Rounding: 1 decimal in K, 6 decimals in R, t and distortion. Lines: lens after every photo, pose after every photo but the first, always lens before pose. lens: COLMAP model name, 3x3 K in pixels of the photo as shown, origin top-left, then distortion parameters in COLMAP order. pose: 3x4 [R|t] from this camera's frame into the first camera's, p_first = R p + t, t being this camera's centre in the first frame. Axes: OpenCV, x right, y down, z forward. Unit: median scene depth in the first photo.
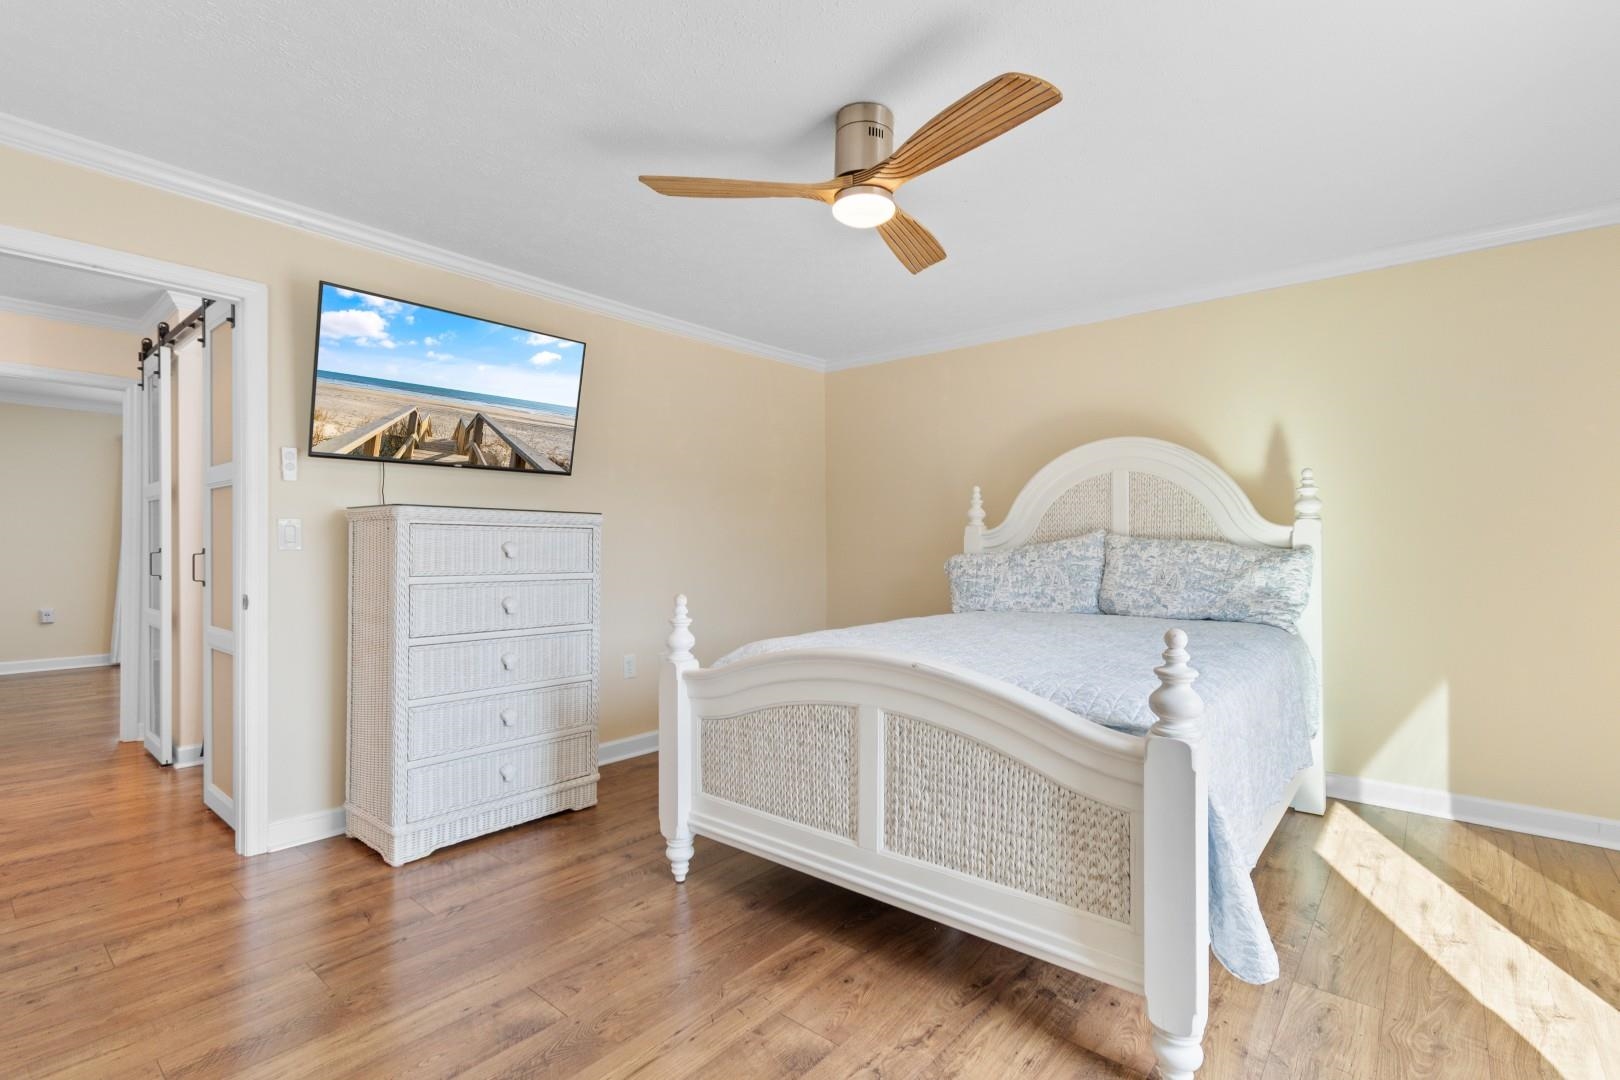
lens RADIAL K [[728.5, 0, 808.8], [0, 728.5, 540.8], [0, 0, 1]] dist [0.000444, -0.000814]
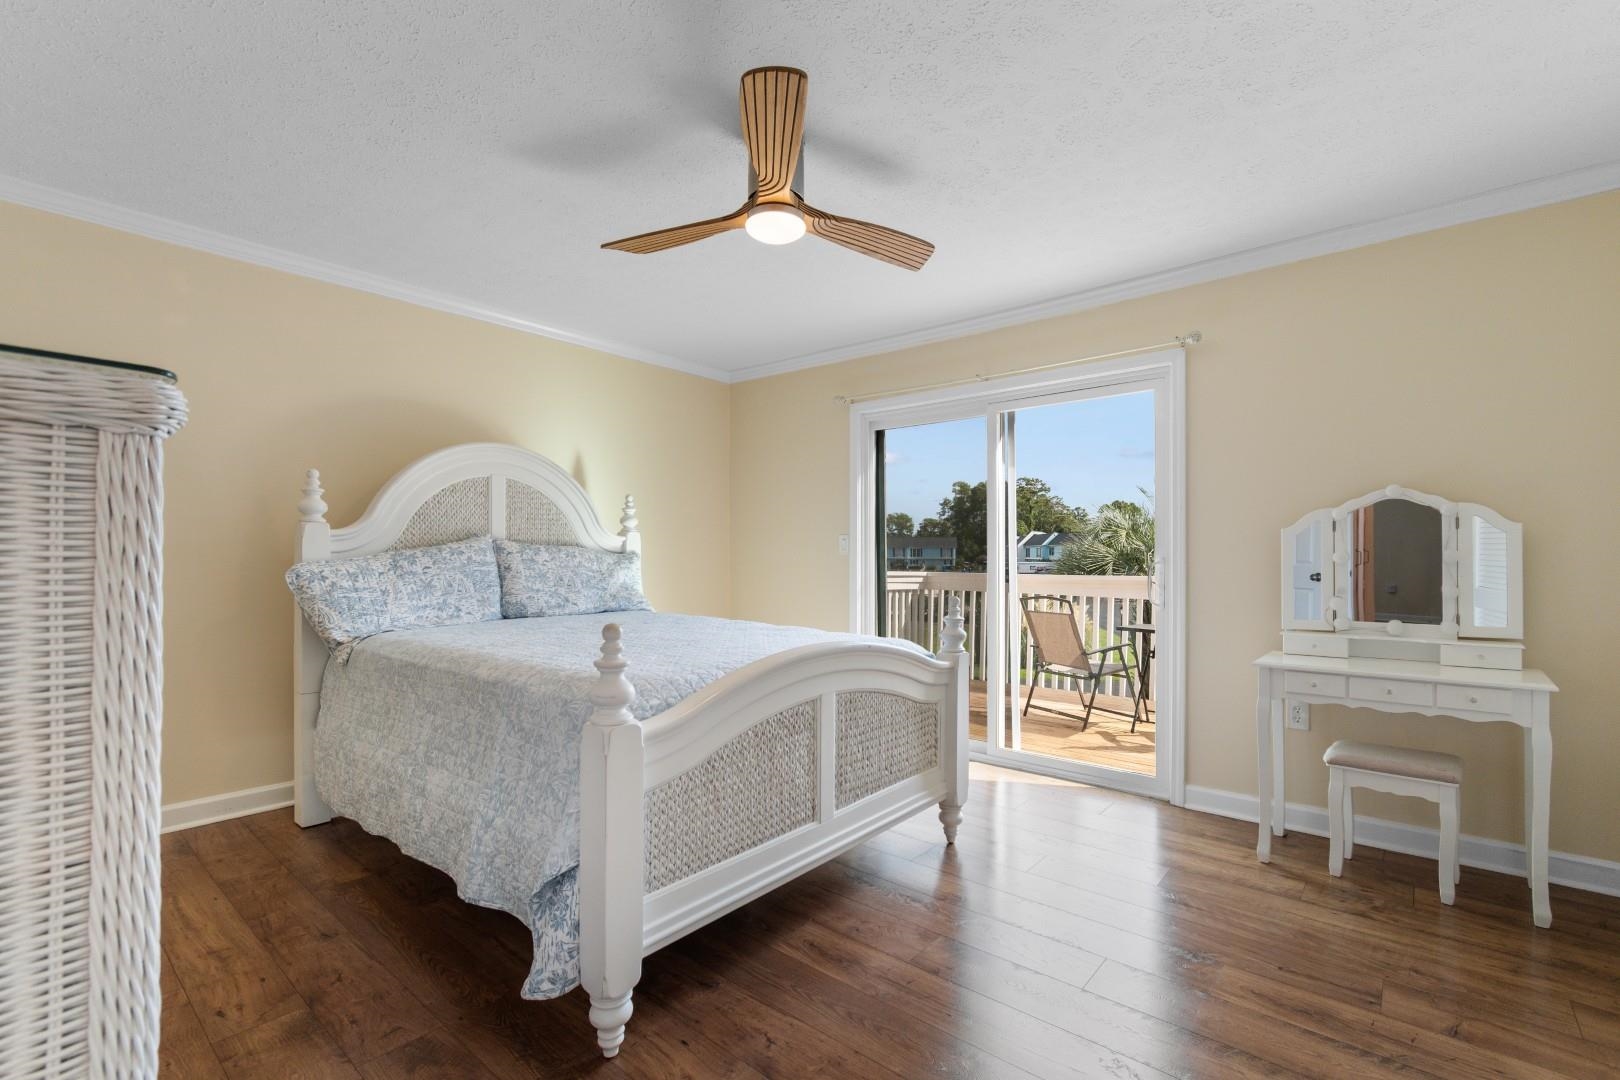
lens RADIAL K [[728.5, 0, 805.5], [0, 728.5, 552.1], [0, 0, 1]] dist [0.000444, -0.000814]
pose [[0.007603, 0.001851, 0.999969, -0.669978], [-0.012680, 0.999918, -0.001755, 0.006015], [-0.999891, -0.012667, 0.007625, 0.656414]]
